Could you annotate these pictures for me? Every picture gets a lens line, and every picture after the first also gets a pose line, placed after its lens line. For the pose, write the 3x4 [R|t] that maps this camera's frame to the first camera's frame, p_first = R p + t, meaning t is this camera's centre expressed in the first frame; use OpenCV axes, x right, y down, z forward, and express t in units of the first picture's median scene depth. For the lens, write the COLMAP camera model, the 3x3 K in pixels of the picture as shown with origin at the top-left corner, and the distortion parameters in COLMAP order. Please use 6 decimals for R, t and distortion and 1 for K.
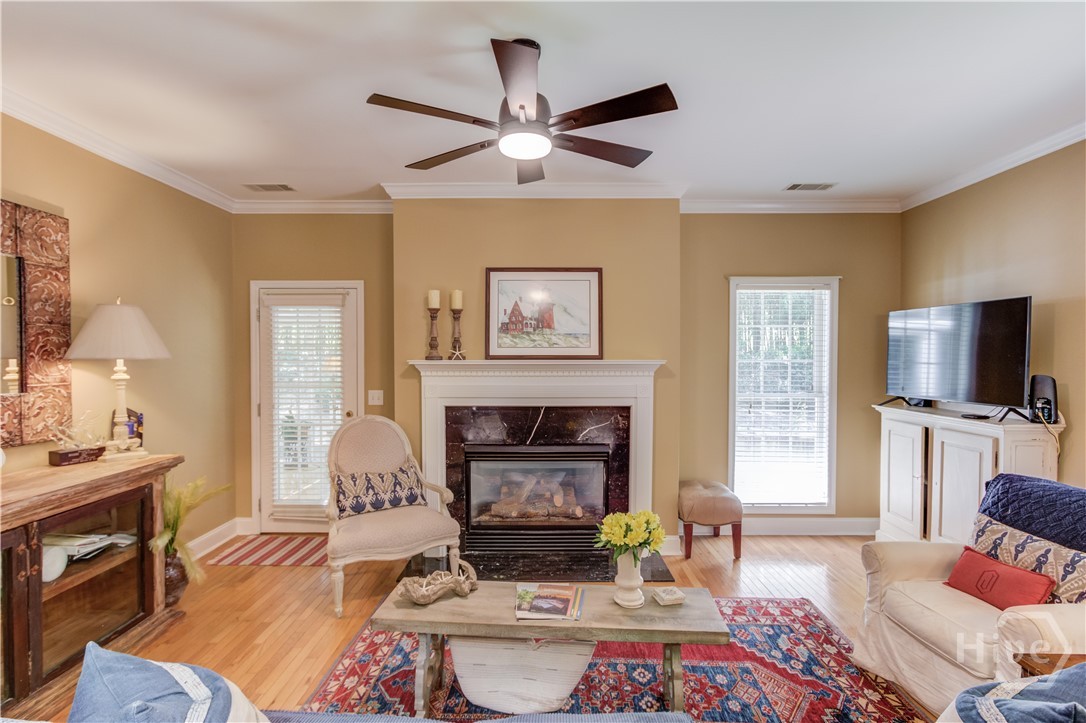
lens RADIAL K [[551.6, 0, 543.0], [0, 551.6, 361.5], [0, 0, 1]] dist [-0.030994, 0.024278]
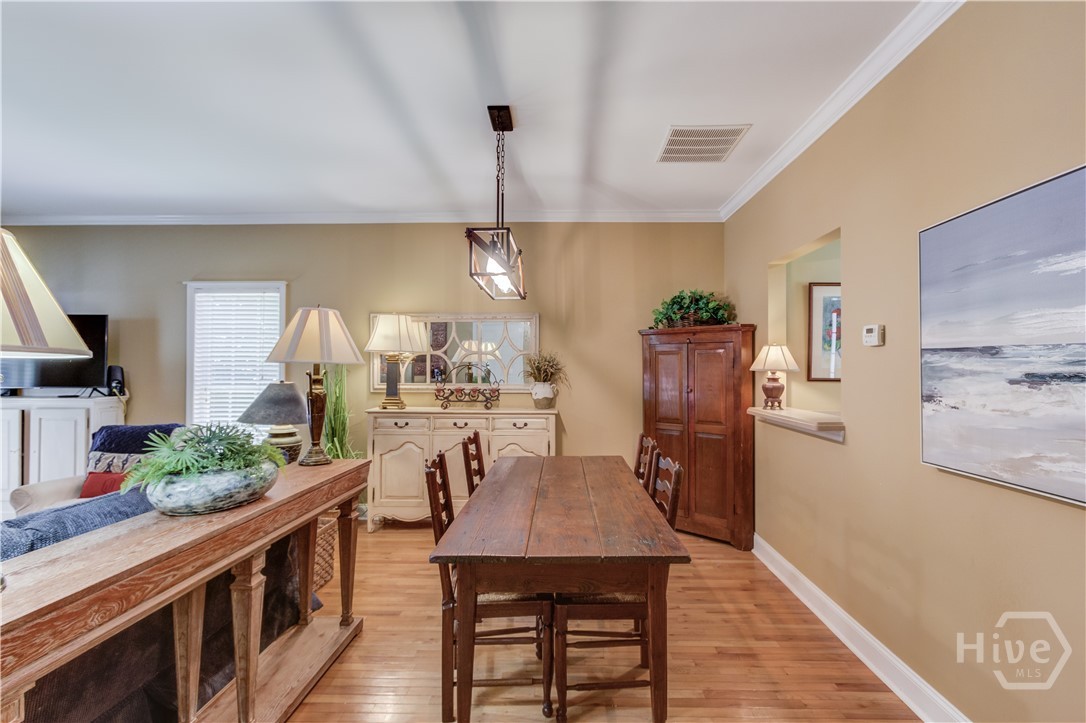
lens RADIAL K [[525.7, 0, 551.1], [0, 525.7, 359.1], [0, 0, 1]] dist [-0.002101, 0.000497]
pose [[0.025395, 0.016117, 0.999548, -0.437485], [0.011237, 0.999802, -0.016406, 0.034949], [-0.999614, 0.011649, 0.025209, -0.225328]]
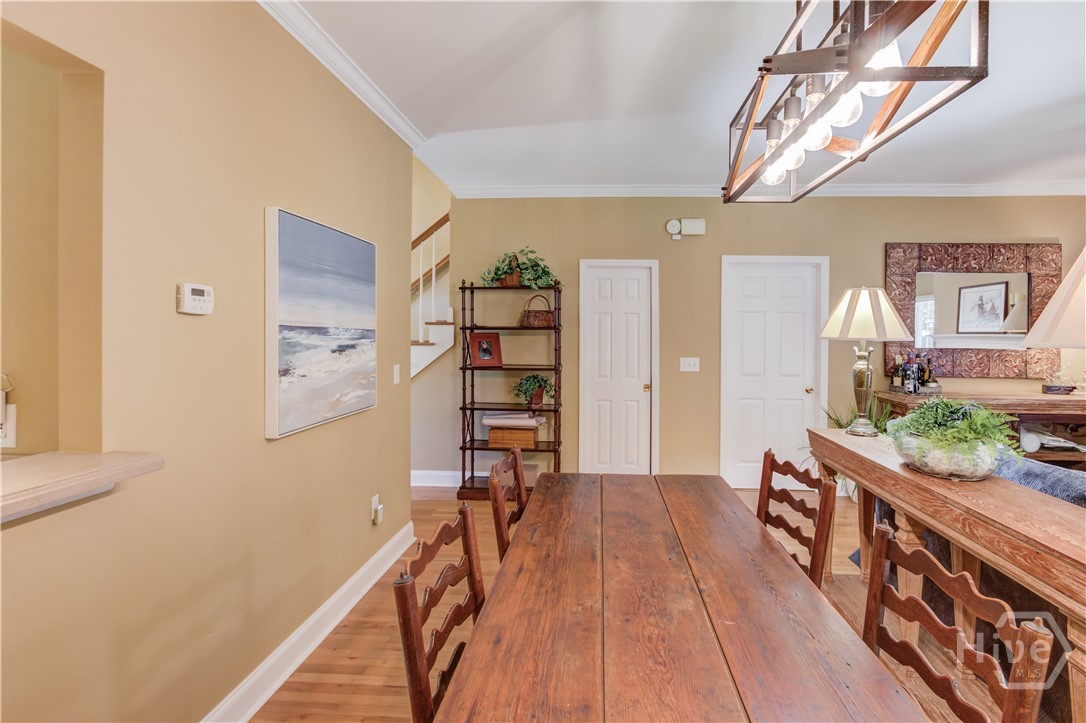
lens RADIAL K [[532.2, 0, 582.0], [0, 532.2, 336.5], [0, 0, 1]] dist [0.002187, 0.000538]
pose [[-0.040892, 0.003608, -0.999157, 0.558135], [-0.019507, 0.999800, 0.004409, 0.024302], [0.998973, 0.019671, -0.040814, -0.251364]]
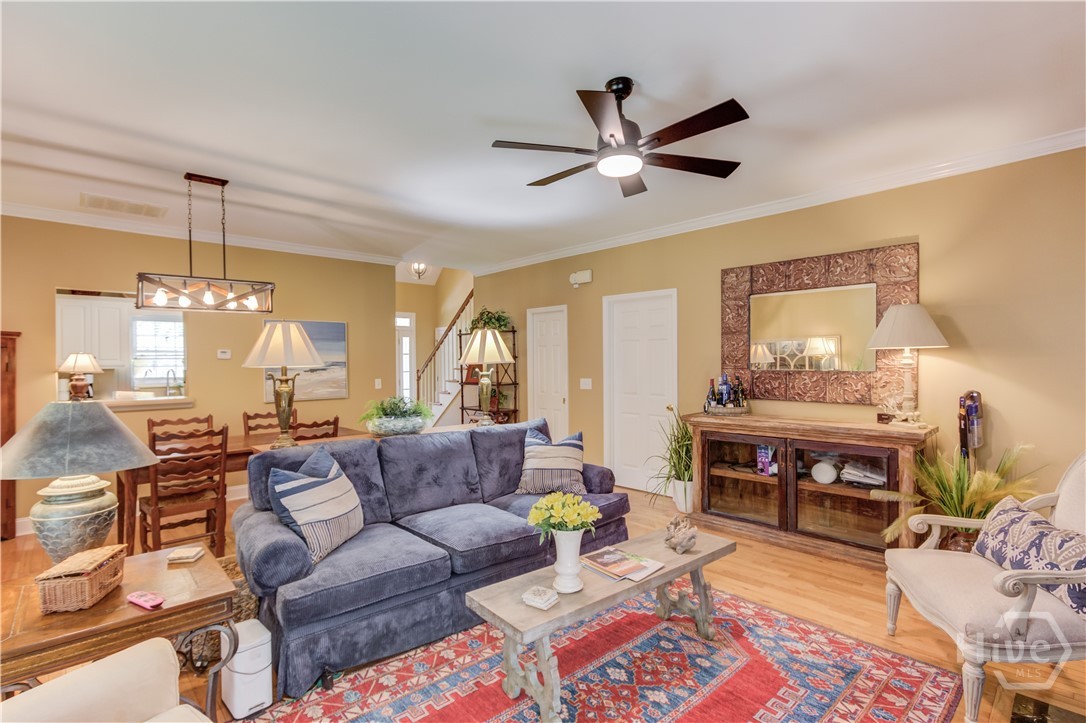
lens RADIAL K [[525.7, 0, 551.1], [0, 525.7, 359.1], [0, 0, 1]] dist [-0.002101, 0.000497]
pose [[-0.721338, 0.002404, -0.692579, 0.478728], [0.000808, 0.999996, 0.002630, 0.012723], [0.692583, 0.001338, -0.721337, 0.954660]]
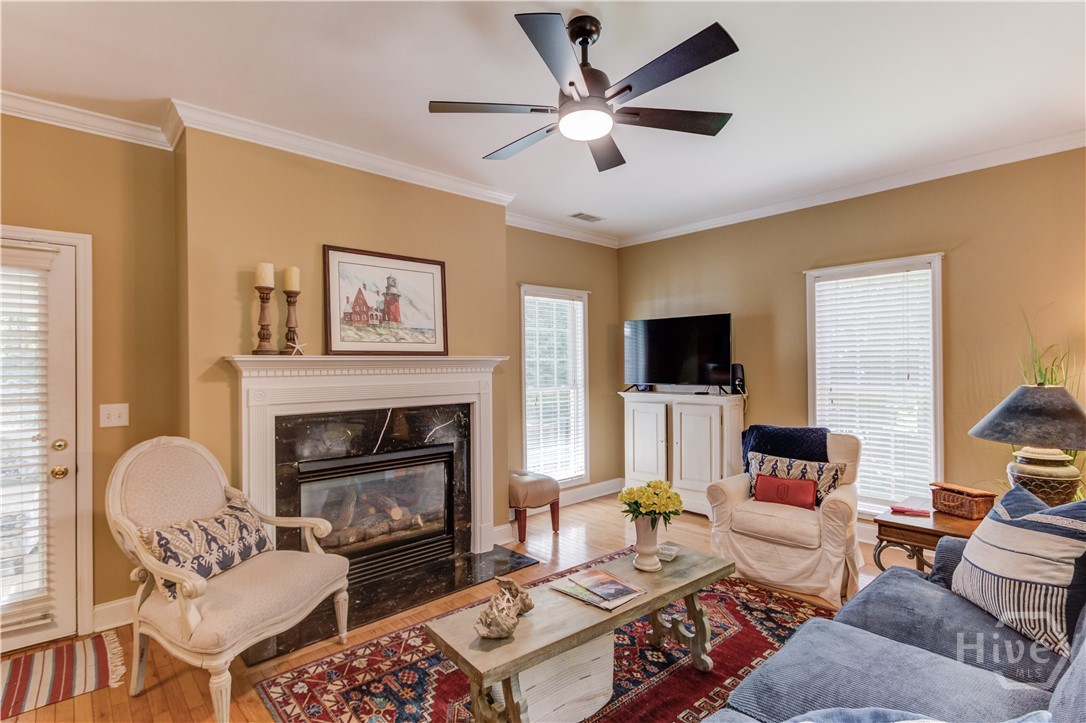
lens RADIAL K [[525.7, 0, 551.1], [0, 525.7, 359.1], [0, 0, 1]] dist [-0.002101, 0.000497]
pose [[0.726824, -0.001556, 0.686822, -0.402342], [0.019717, 0.999633, -0.018601, 0.023078], [-0.686541, 0.027061, 0.726588, 0.206100]]
